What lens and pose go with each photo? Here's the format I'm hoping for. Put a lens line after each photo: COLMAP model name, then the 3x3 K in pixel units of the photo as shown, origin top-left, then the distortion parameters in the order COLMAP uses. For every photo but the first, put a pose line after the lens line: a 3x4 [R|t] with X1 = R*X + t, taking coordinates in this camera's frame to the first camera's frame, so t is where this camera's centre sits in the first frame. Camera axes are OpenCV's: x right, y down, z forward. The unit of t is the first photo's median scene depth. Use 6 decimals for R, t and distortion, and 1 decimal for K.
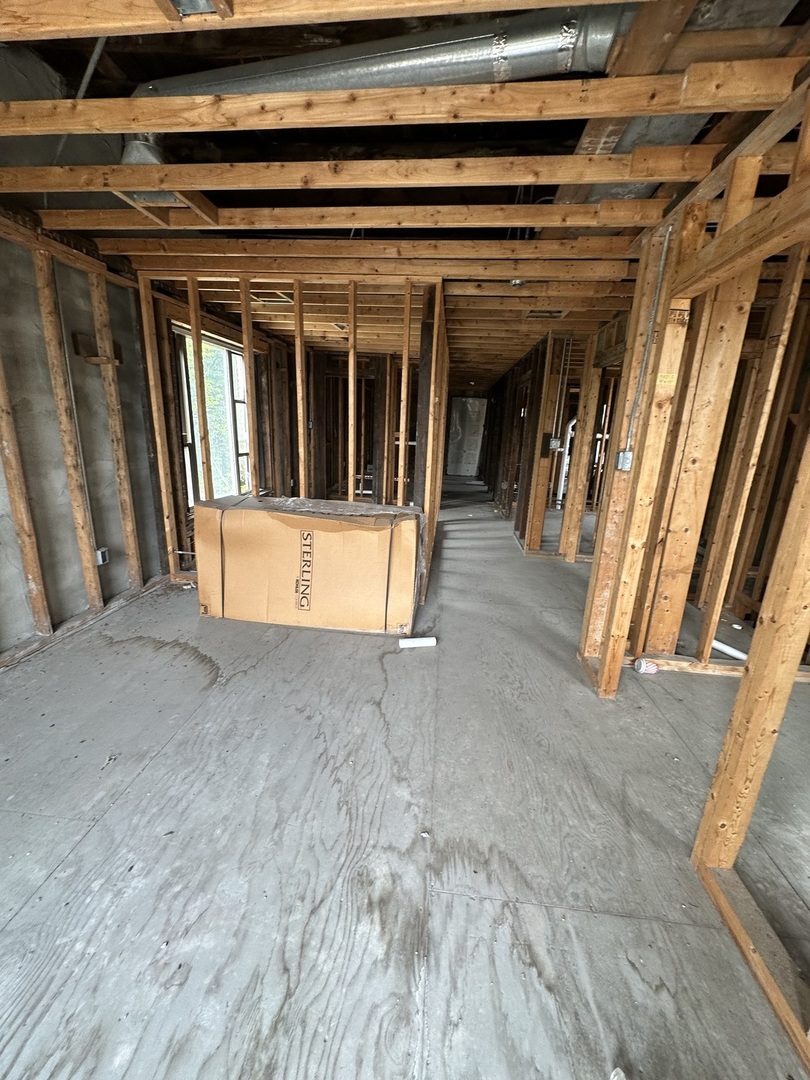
lens RADIAL K [[429.8, 0, 405.0], [0, 429.8, 540.0], [0, 0, 1]] dist [-0.000743, -0.000092]
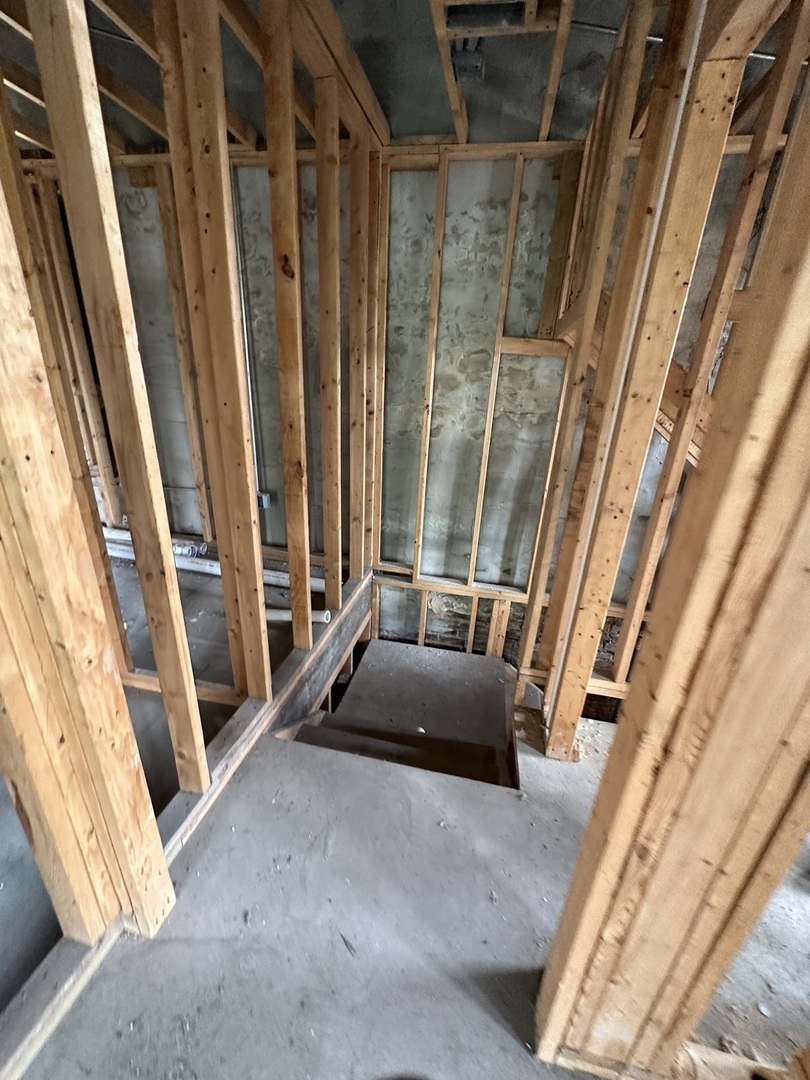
lens RADIAL K [[429.8, 0, 405.0], [0, 429.8, 540.0], [0, 0, 1]] dist [-0.000743, -0.000092]
pose [[0.091101, -0.397660, 0.912999, 0.245749], [0.213982, 0.903213, 0.372046, -0.176419], [-0.972580, 0.161472, 0.167375, 0.743434]]
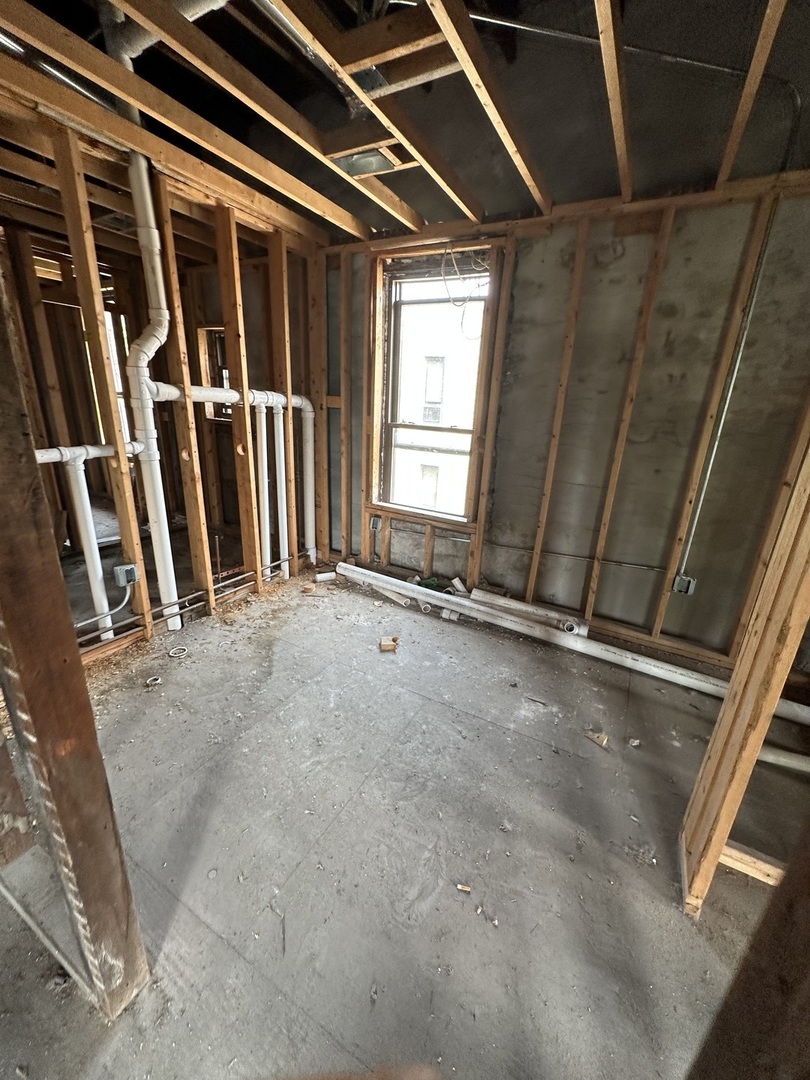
lens RADIAL K [[429.8, 0, 405.0], [0, 429.8, 540.0], [0, 0, 1]] dist [-0.000743, -0.000092]
pose [[0.387647, -0.307620, 0.868965, 0.255875], [0.204270, 0.947904, 0.244440, -0.284550], [-0.898890, 0.082747, 0.430289, 1.110835]]
